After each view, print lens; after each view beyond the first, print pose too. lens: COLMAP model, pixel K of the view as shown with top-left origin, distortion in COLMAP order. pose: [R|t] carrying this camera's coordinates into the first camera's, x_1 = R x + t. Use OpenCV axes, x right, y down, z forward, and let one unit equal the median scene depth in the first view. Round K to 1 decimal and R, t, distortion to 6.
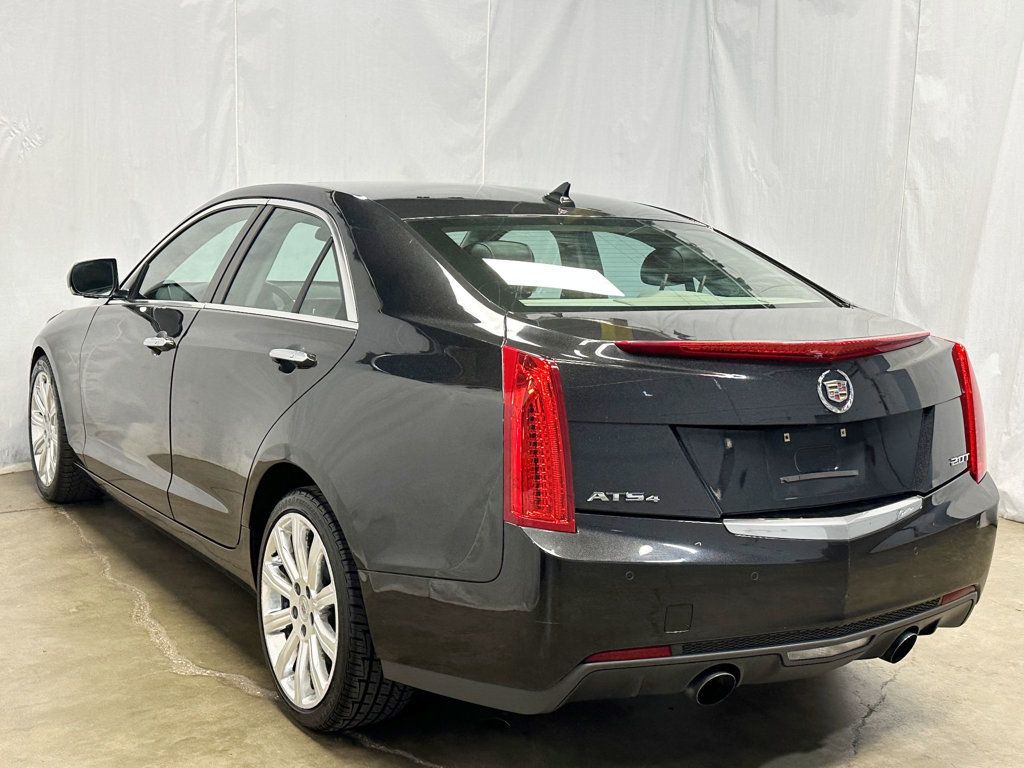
lens RADIAL K [[1334.3, 0, 506.9], [0, 1334.3, 383.4], [0, 0, 1]] dist [0.138437, 0.000000]
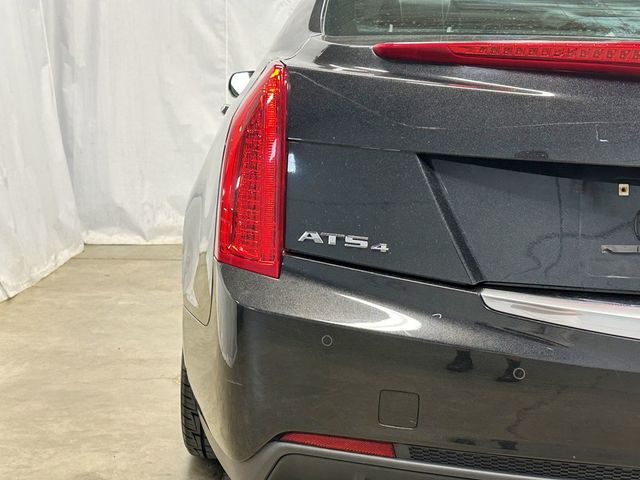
lens RADIAL K [[833.9, 0, 322.1], [0, 833.9, 233.8], [0, 0, 1]] dist [0.138437, 0.000000]
pose [[0.843738, 0.083599, -0.530206, 0.314727], [-0.083183, 0.996228, 0.024706, 0.065720], [0.530271, 0.023259, 0.847509, 0.547769]]
